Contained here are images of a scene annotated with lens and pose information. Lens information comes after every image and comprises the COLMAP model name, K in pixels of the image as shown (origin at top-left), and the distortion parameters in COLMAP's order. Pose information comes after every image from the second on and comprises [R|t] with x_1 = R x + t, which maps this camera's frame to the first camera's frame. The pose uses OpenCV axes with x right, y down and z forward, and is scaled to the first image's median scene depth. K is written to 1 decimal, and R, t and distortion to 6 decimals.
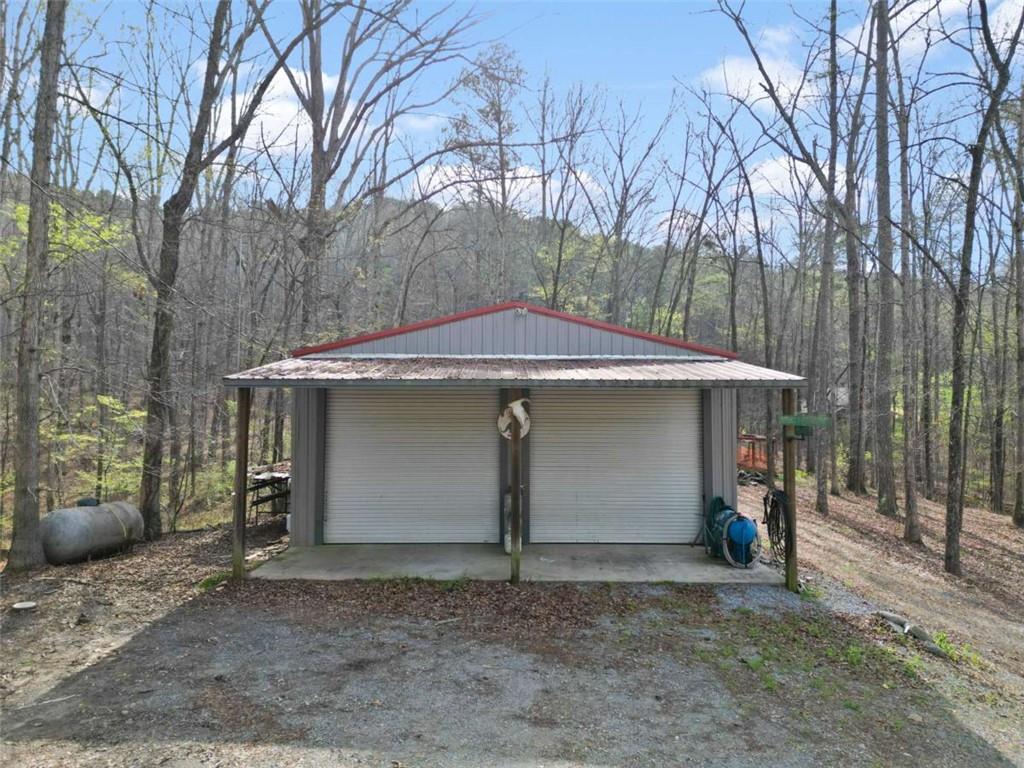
lens RADIAL K [[717.8, 0, 510.9], [0, 717.8, 383.7], [0, 0, 1]] dist [0.001727, 0.000558]
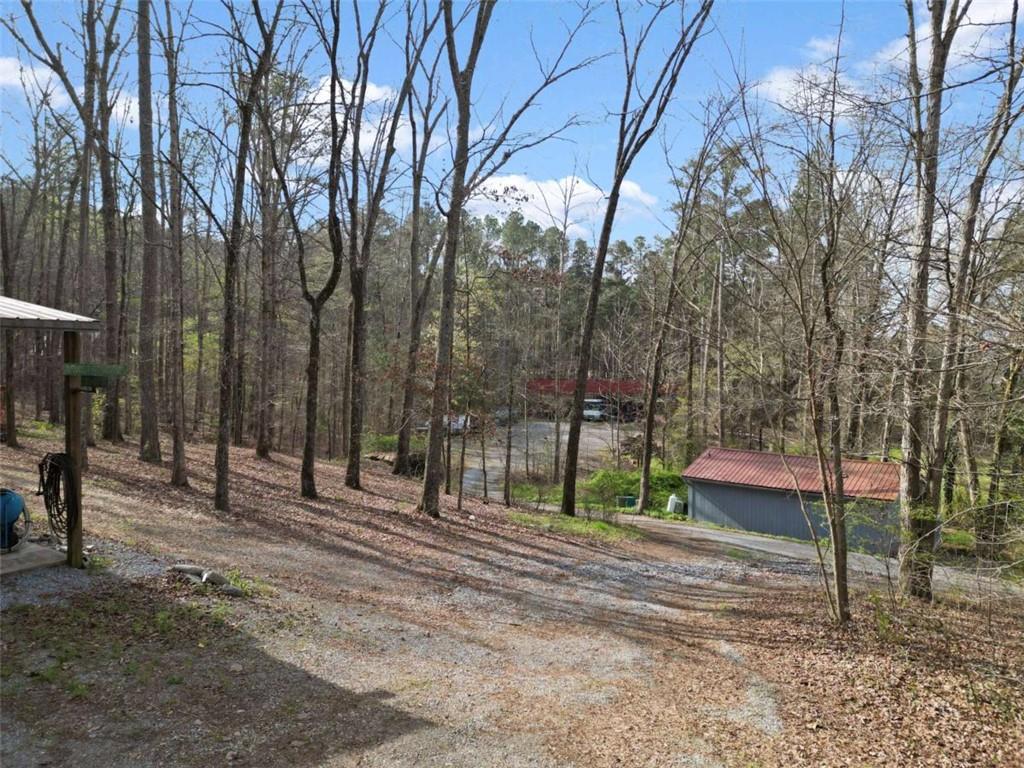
lens RADIAL K [[711.6, 0, 513.6], [0, 711.6, 382.1], [0, 0, 1]] dist [0.011218, -0.005376]
pose [[0.551007, -0.029296, 0.833986, -0.026259], [-0.035879, 0.997628, 0.058749, -0.001684], [-0.833729, -0.062294, 0.548649, 0.107744]]
